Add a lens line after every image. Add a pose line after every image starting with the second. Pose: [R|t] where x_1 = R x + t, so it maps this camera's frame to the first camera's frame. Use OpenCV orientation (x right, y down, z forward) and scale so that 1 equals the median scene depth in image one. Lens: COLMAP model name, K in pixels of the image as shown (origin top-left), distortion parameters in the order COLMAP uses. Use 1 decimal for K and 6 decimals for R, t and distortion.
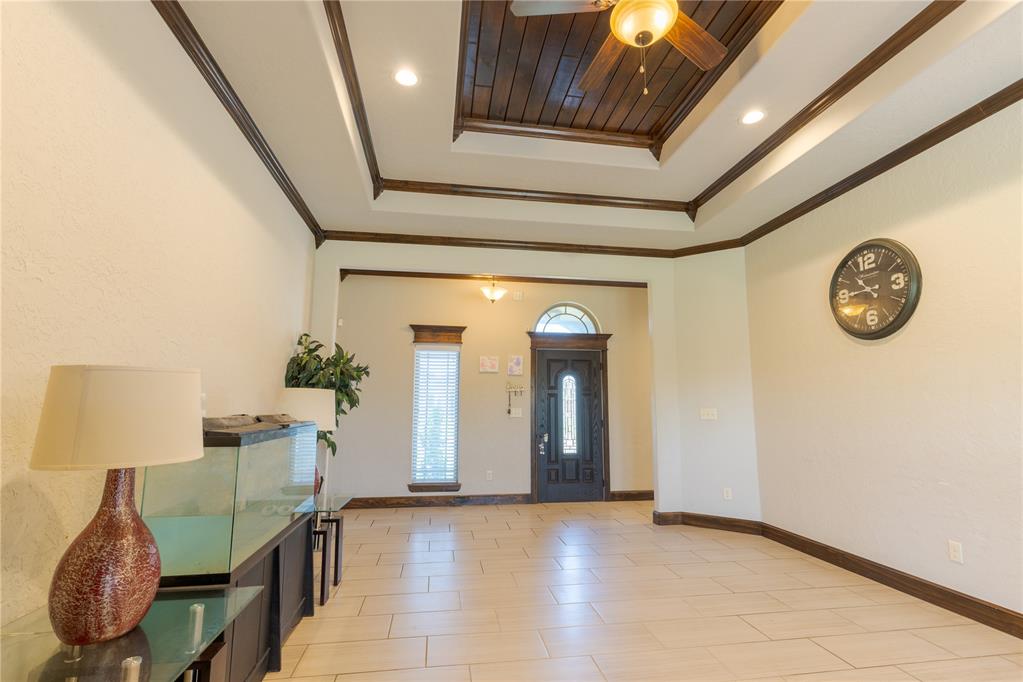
lens RADIAL K [[468.8, 0, 511.5], [0, 468.8, 341.0], [0, 0, 1]] dist [-0.002664, 0.000111]
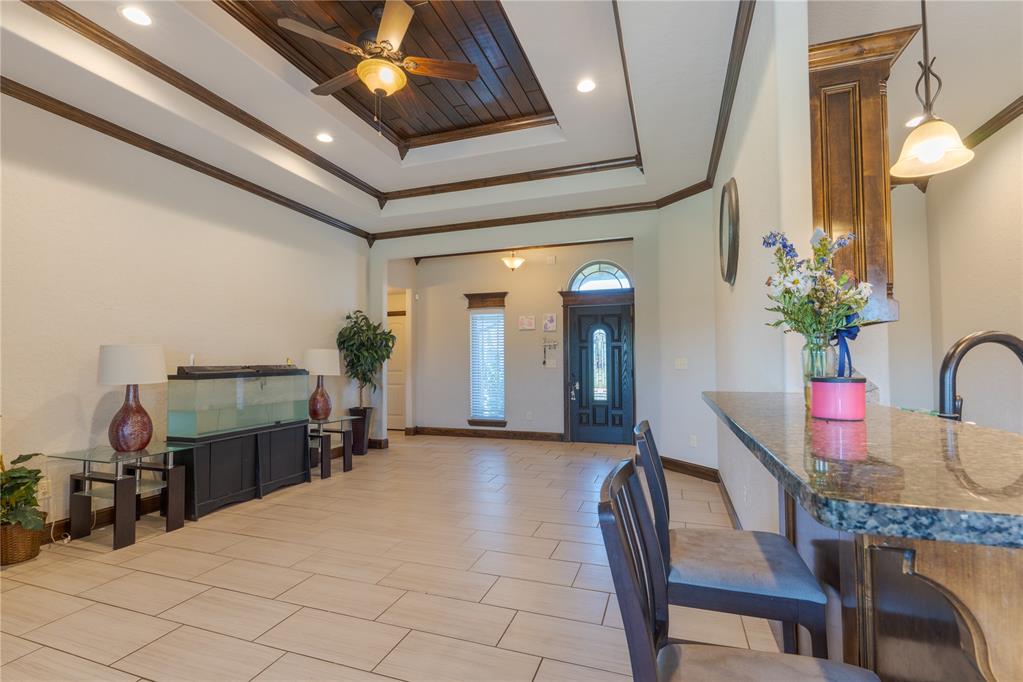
lens RADIAL K [[463.5, 0, 509.4], [0, 463.5, 345.6], [0, 0, 1]] dist [-0.005105, 0.000636]
pose [[0.881618, -0.024429, -0.471332, 0.456231], [0.074378, 0.993372, 0.087635, 0.001805], [0.466067, -0.112317, 0.877591, -0.037527]]
